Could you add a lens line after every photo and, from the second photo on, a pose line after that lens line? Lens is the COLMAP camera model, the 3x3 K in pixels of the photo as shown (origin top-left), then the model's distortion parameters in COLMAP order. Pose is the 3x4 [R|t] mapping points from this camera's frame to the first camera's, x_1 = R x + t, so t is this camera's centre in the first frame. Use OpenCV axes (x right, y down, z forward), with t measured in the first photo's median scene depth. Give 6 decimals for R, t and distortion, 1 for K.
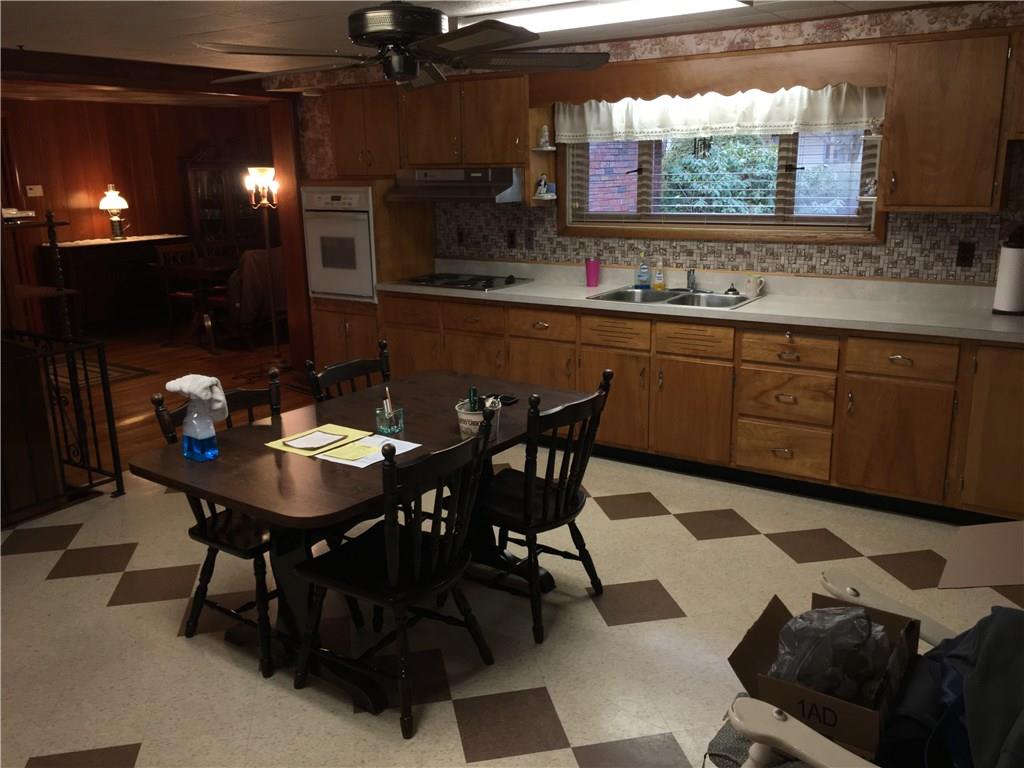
lens RADIAL K [[867.6, 0, 512.2], [0, 867.6, 386.0], [0, 0, 1]] dist [0.021189, 0.009054]
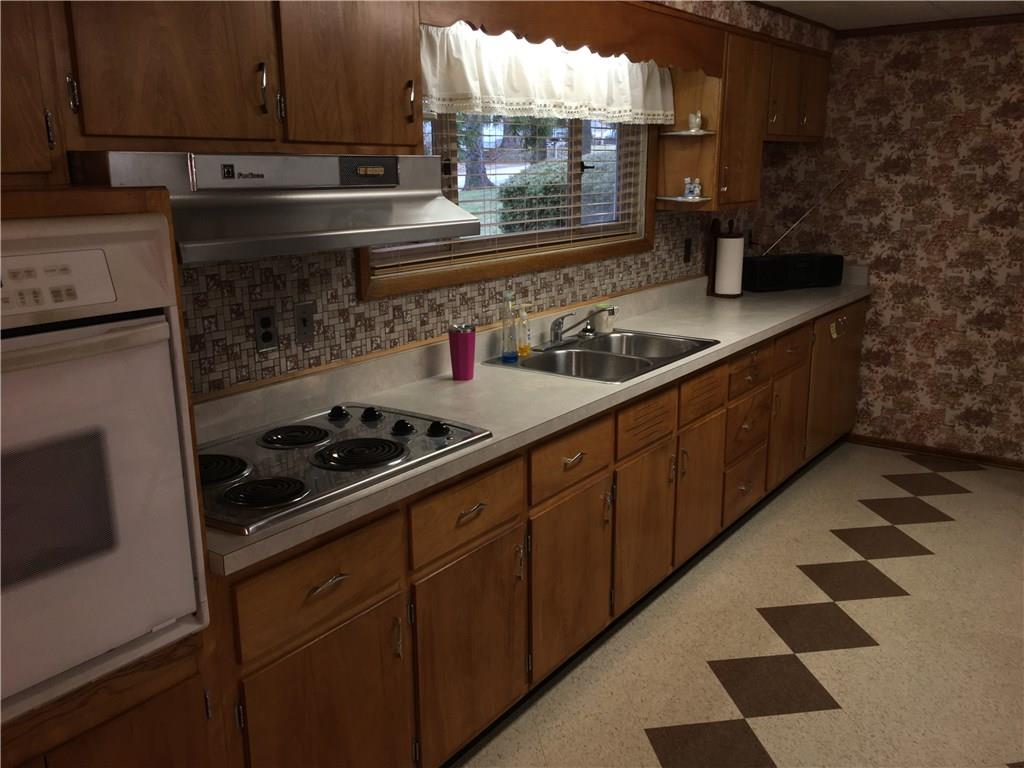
lens RADIAL K [[867.6, 0, 511.4], [0, 867.6, 381.9], [0, 0, 1]] dist [0.021189, 0.009054]
pose [[0.047069, -0.222369, 0.973826, -0.424357], [0.253113, 0.945744, 0.203723, -0.210022], [-0.966291, 0.236899, 0.100800, 0.890995]]
